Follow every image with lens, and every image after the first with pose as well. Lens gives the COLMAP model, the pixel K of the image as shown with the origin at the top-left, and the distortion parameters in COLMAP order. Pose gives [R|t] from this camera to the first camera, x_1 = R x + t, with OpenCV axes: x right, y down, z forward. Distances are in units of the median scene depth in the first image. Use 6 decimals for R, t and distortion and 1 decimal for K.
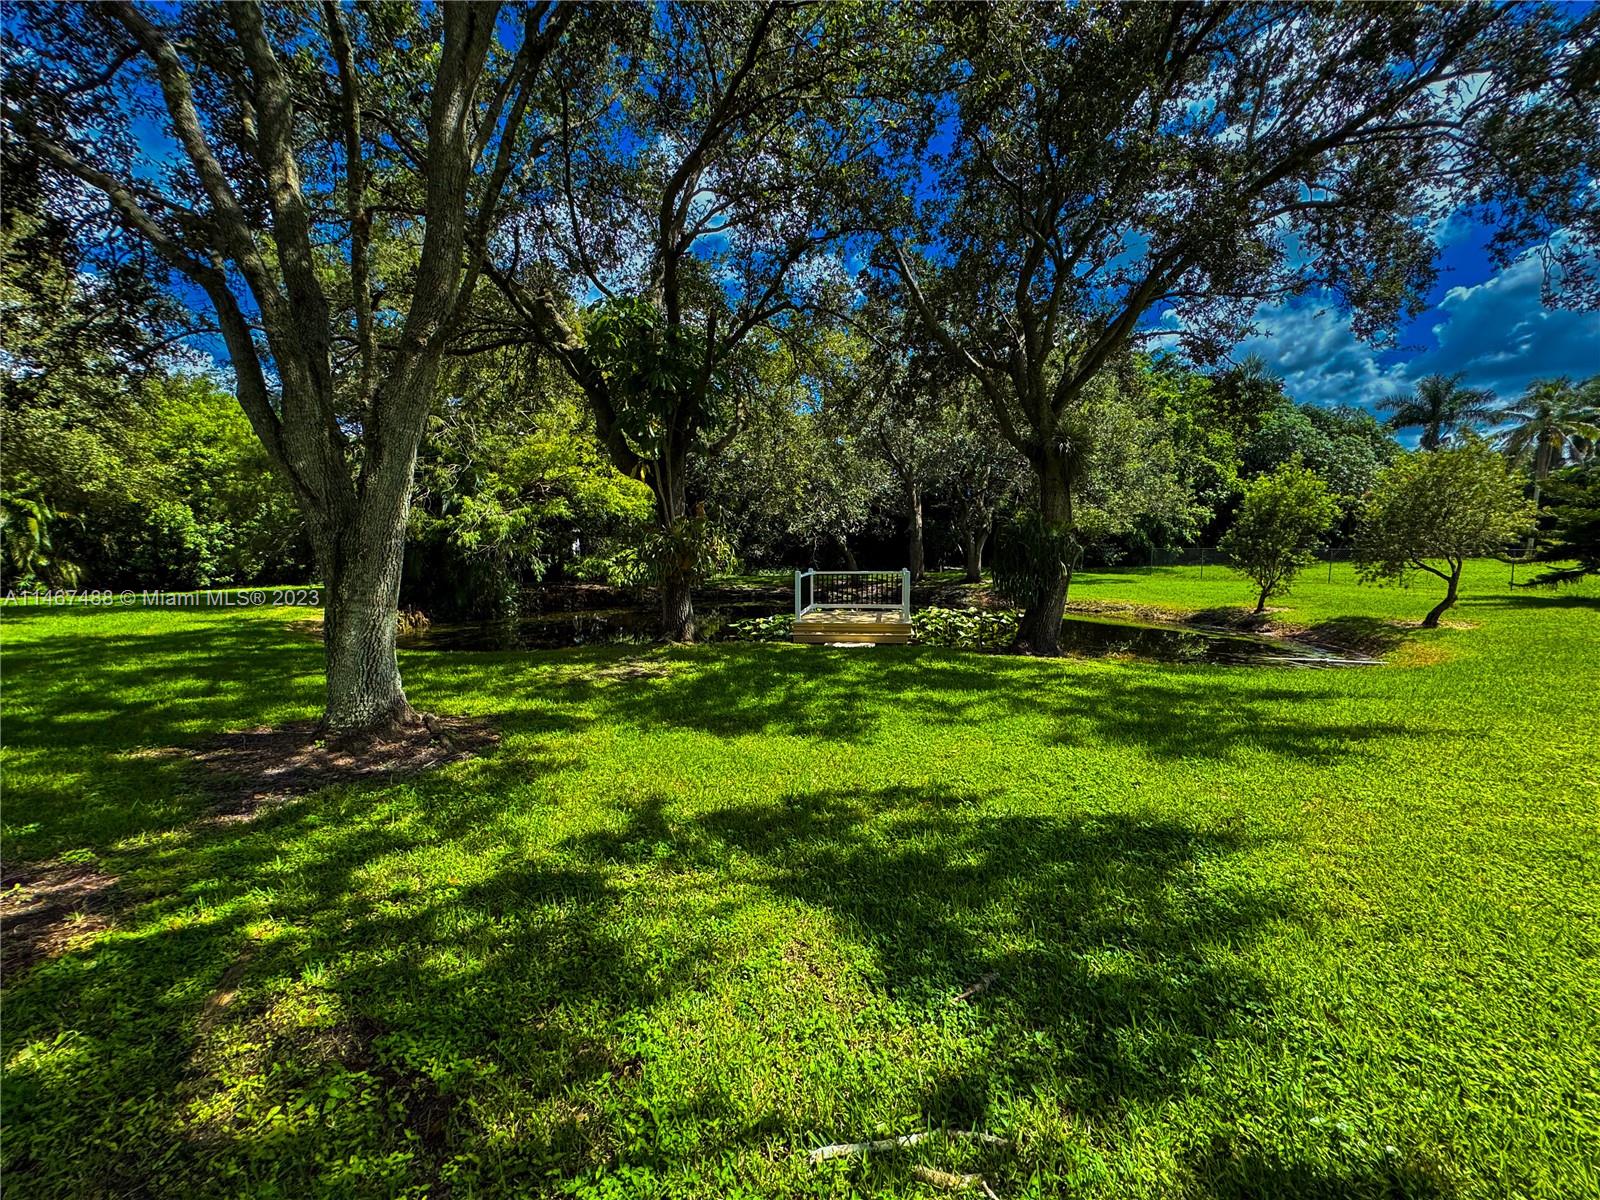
lens RADIAL K [[637.7, 0, 800.0], [0, 637.7, 600.0], [0, 0, 1]] dist [-0.001712, 0.000250]
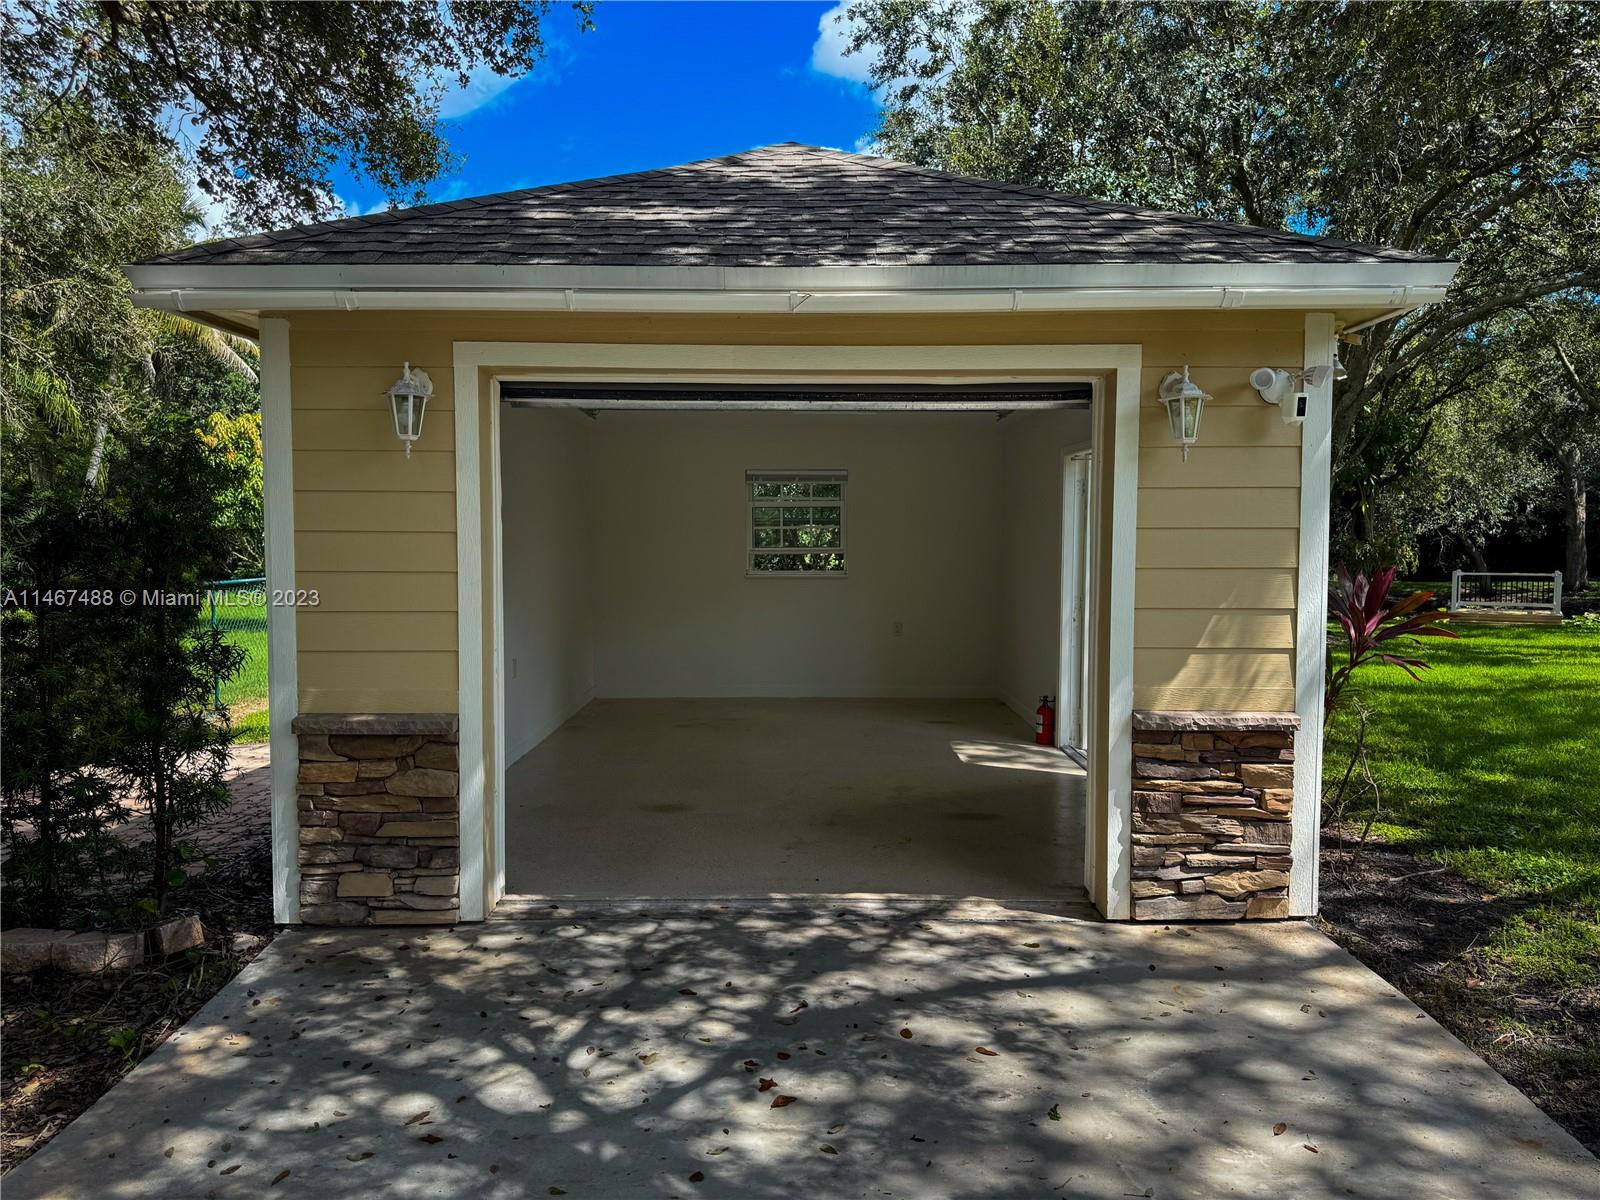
lens RADIAL K [[1133.5, 0, 794.7], [0, 1133.5, 605.1], [0, 0, 1]] dist [0.078844, -0.114464]
pose [[0.910897, 0.031968, -0.411393, -0.156784], [-0.041227, 0.999057, -0.013650, 0.064152], [0.410569, 0.029395, 0.911356, -0.965052]]
